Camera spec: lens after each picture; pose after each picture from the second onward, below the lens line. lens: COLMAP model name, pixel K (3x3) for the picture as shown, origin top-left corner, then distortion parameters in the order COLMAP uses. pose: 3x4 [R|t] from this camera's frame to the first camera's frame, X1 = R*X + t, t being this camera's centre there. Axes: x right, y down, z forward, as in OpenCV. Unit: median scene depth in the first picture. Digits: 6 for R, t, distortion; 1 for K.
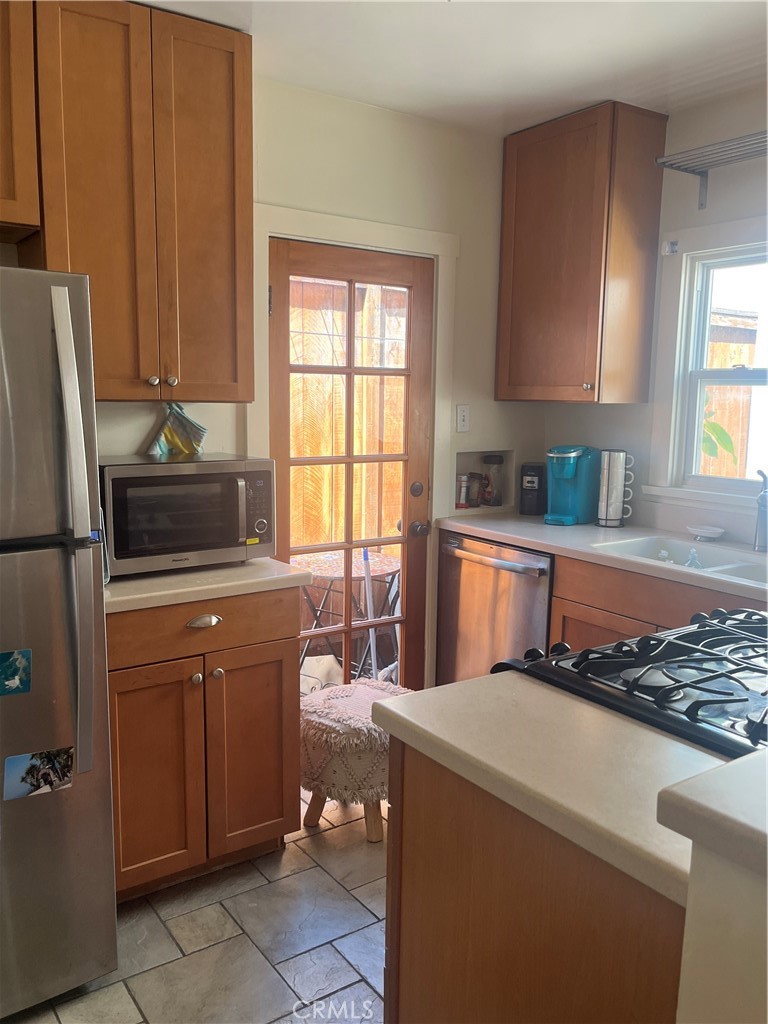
lens RADIAL K [[847.8, 0, 379.1], [0, 847.8, 514.4], [0, 0, 1]] dist [0.058048, -0.069276]
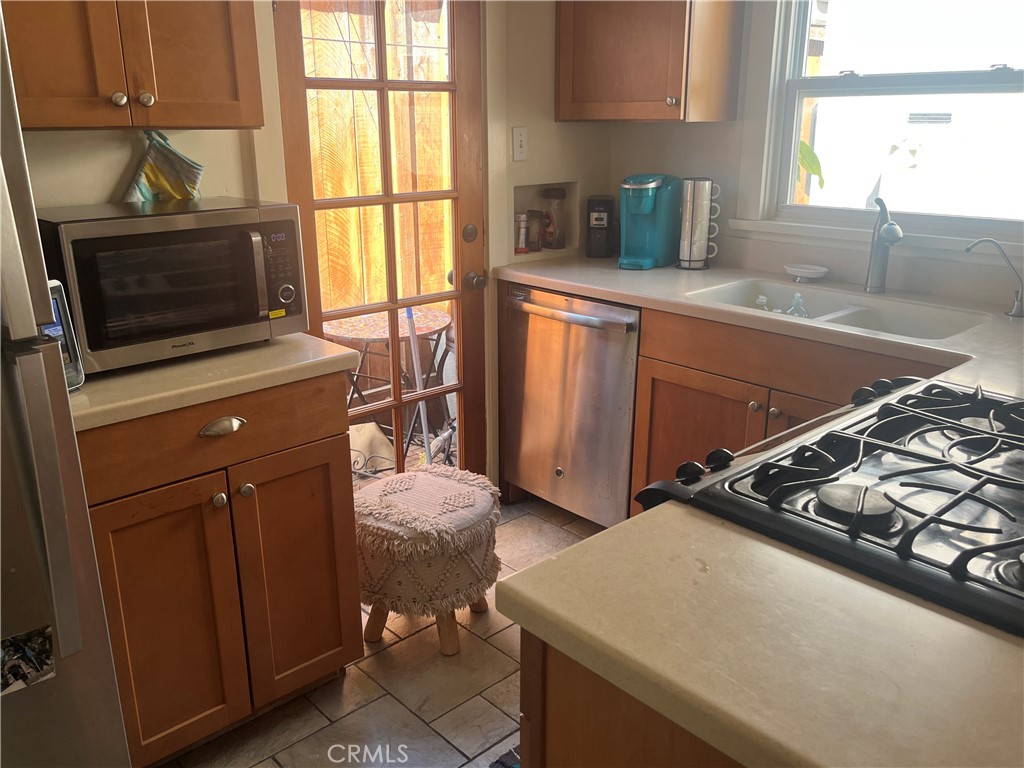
lens RADIAL K [[847.8, 0, 504.7], [0, 847.8, 376.3], [0, 0, 1]] dist [0.058048, -0.069276]
pose [[0.991232, -0.056631, 0.119383, -0.034015], [0.038038, 0.987550, 0.152636, -0.019308], [-0.126541, -0.146757, 0.981045, 0.174201]]
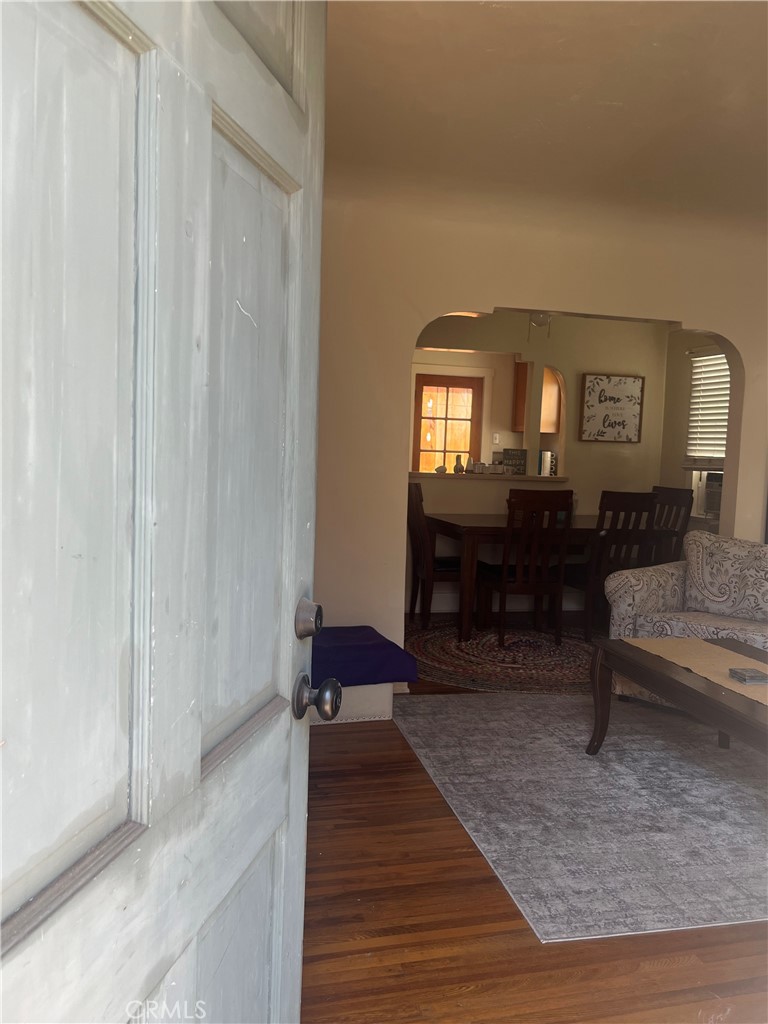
lens RADIAL K [[847.8, 0, 382.3], [0, 847.8, 516.9], [0, 0, 1]] dist [0.058048, -0.069276]
pose [[0.930940, 0.053325, -0.361257, 0.833094], [-0.076434, 0.995822, -0.049972, 0.319516], [0.357083, 0.074133, 0.931126, -1.711646]]
